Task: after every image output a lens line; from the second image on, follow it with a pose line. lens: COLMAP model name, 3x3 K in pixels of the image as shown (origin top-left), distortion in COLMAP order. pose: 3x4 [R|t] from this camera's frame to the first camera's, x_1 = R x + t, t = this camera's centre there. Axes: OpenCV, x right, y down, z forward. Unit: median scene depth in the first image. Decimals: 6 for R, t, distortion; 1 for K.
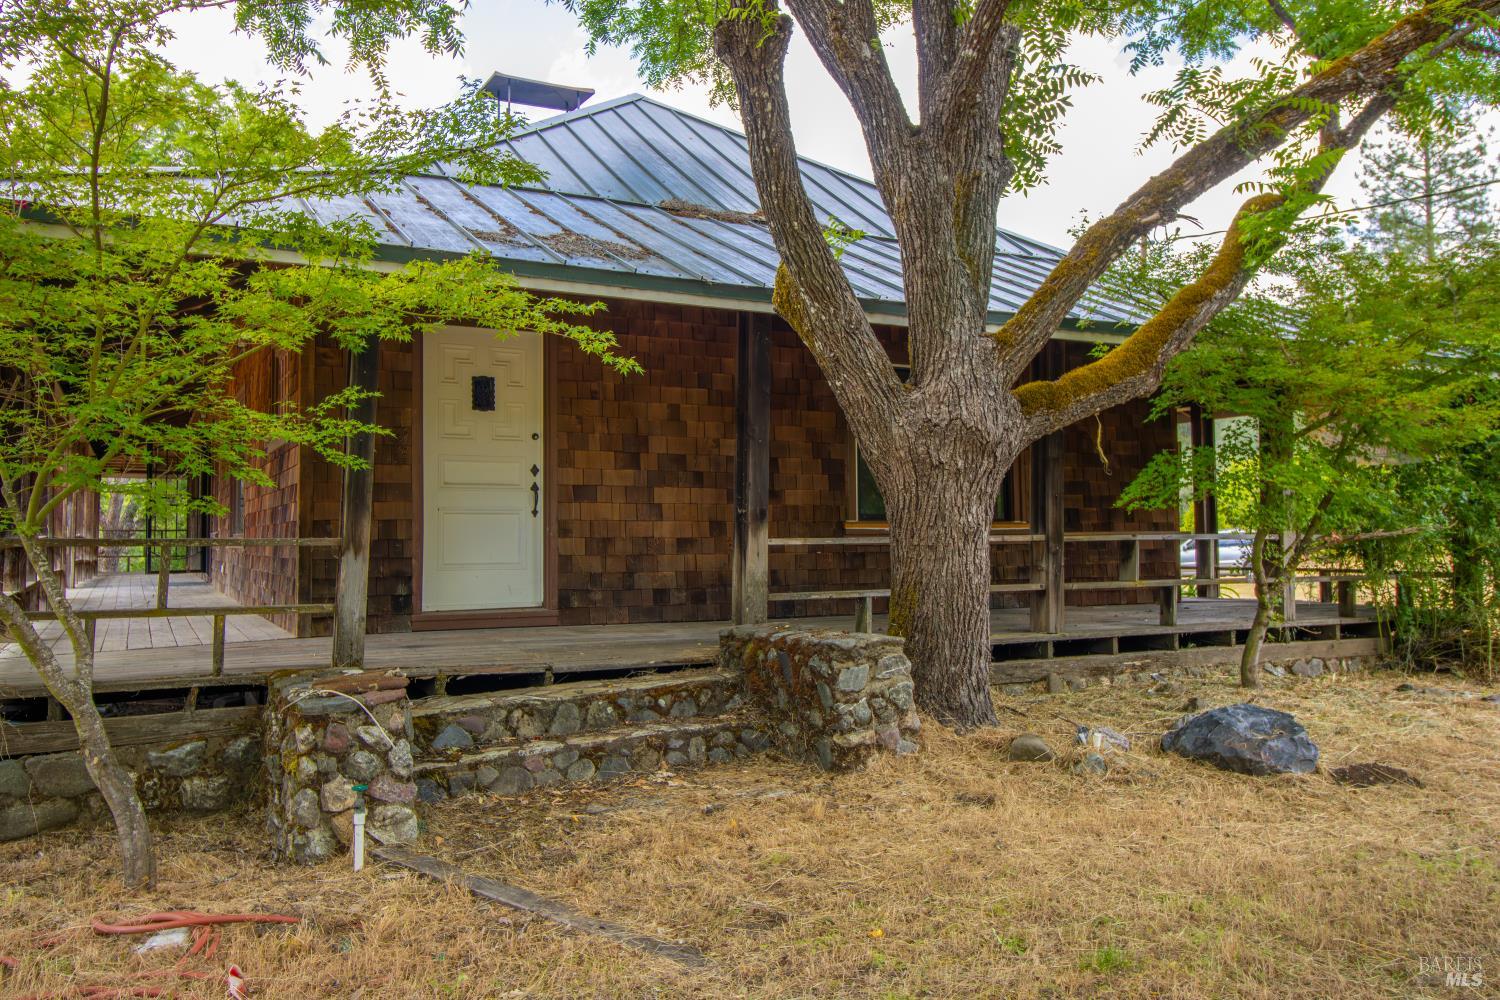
lens RADIAL K [[1199.2, 0, 753.4], [0, 1199.2, 493.1], [0, 0, 1]] dist [0.011762, 0.004041]
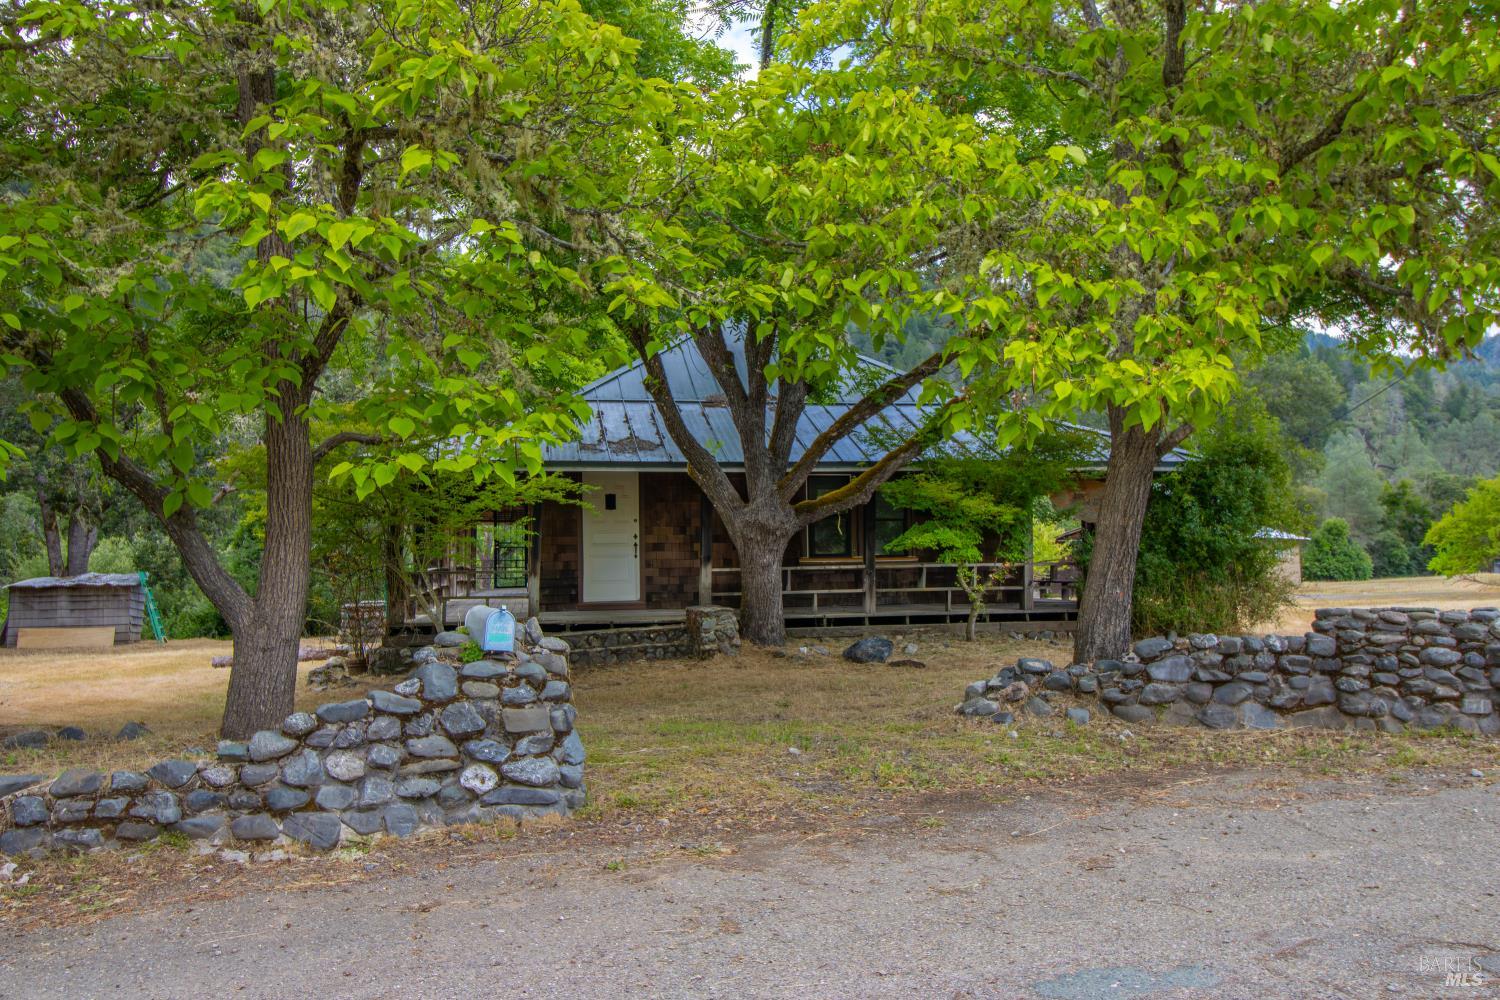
lens RADIAL K [[1199.2, 0, 747.5], [0, 1199.2, 505.8], [0, 0, 1]] dist [0.011762, 0.004041]
pose [[0.957304, -0.021837, -0.288258, 0.821507], [0.019787, 0.999754, -0.010026, -0.063763], [0.288406, 0.003894, 0.957500, -1.295374]]
